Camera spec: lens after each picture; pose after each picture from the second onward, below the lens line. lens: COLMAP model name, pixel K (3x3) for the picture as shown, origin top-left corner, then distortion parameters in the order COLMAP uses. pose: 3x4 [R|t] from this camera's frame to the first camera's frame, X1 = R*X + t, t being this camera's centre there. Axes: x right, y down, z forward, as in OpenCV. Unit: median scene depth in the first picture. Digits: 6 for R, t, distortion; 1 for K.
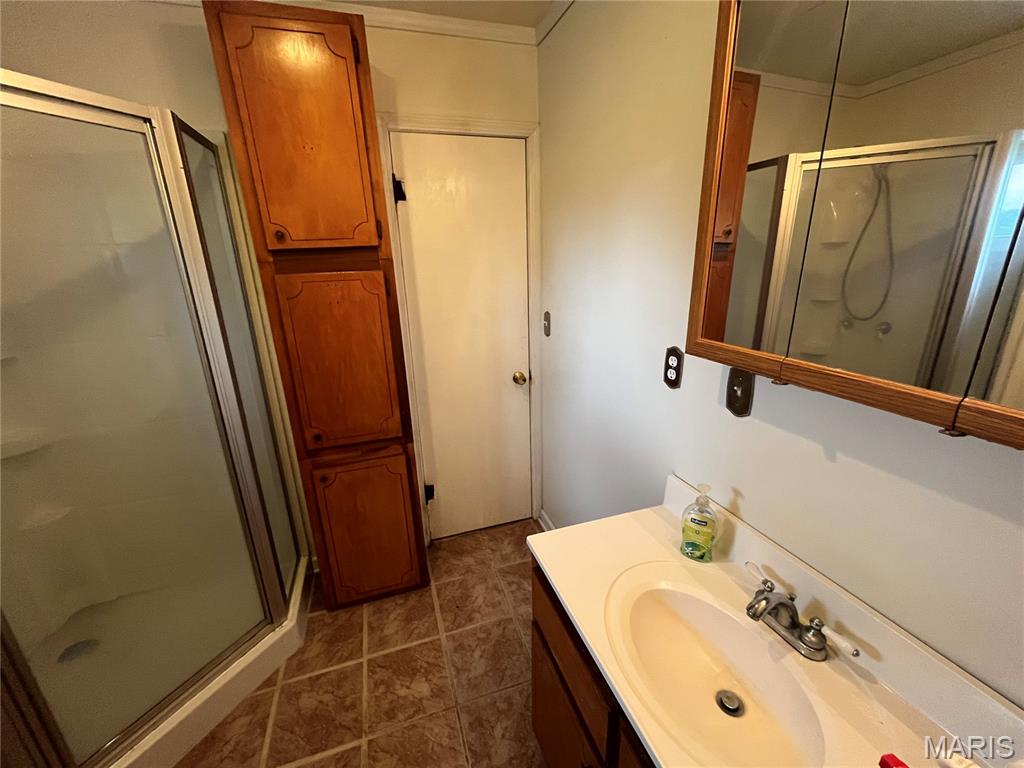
lens RADIAL K [[415.2, 0, 509.5], [0, 415.2, 385.2], [0, 0, 1]] dist [0.000190, -0.000045]
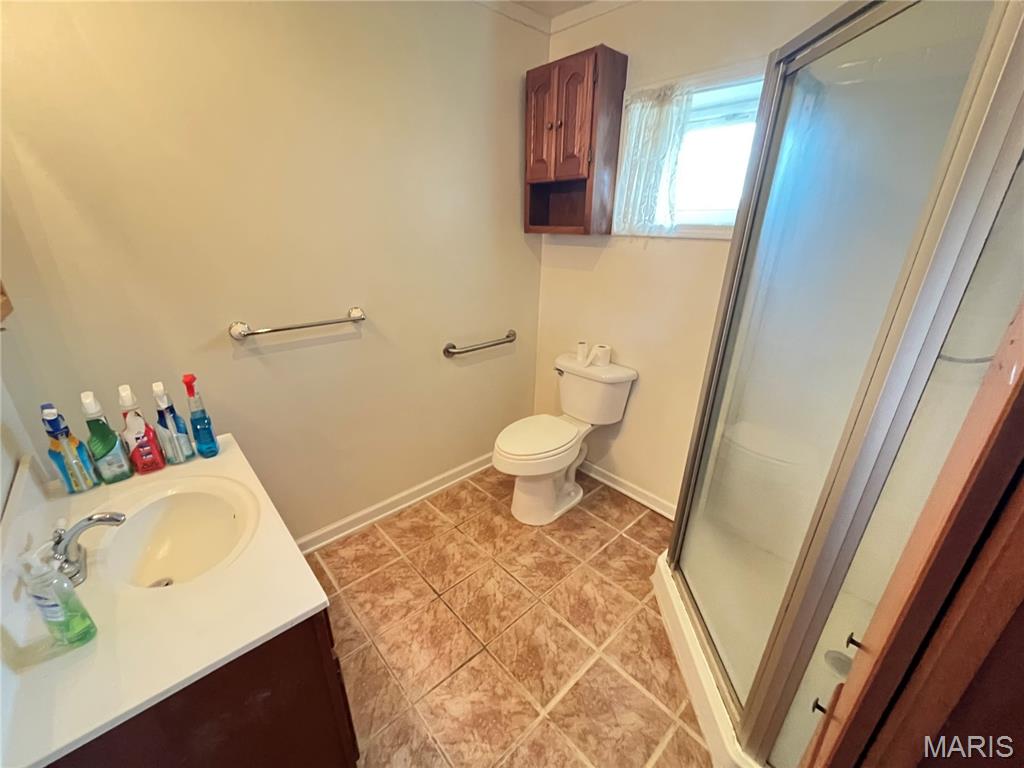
lens RADIAL K [[415.2, 0, 508.9], [0, 415.2, 382.8], [0, 0, 1]] dist [0.000190, -0.000045]
pose [[-0.909622, 0.165254, -0.381155, -0.026501], [-0.110972, 0.787487, 0.606258, -0.361806], [0.400341, 0.593763, -0.697977, 1.197881]]
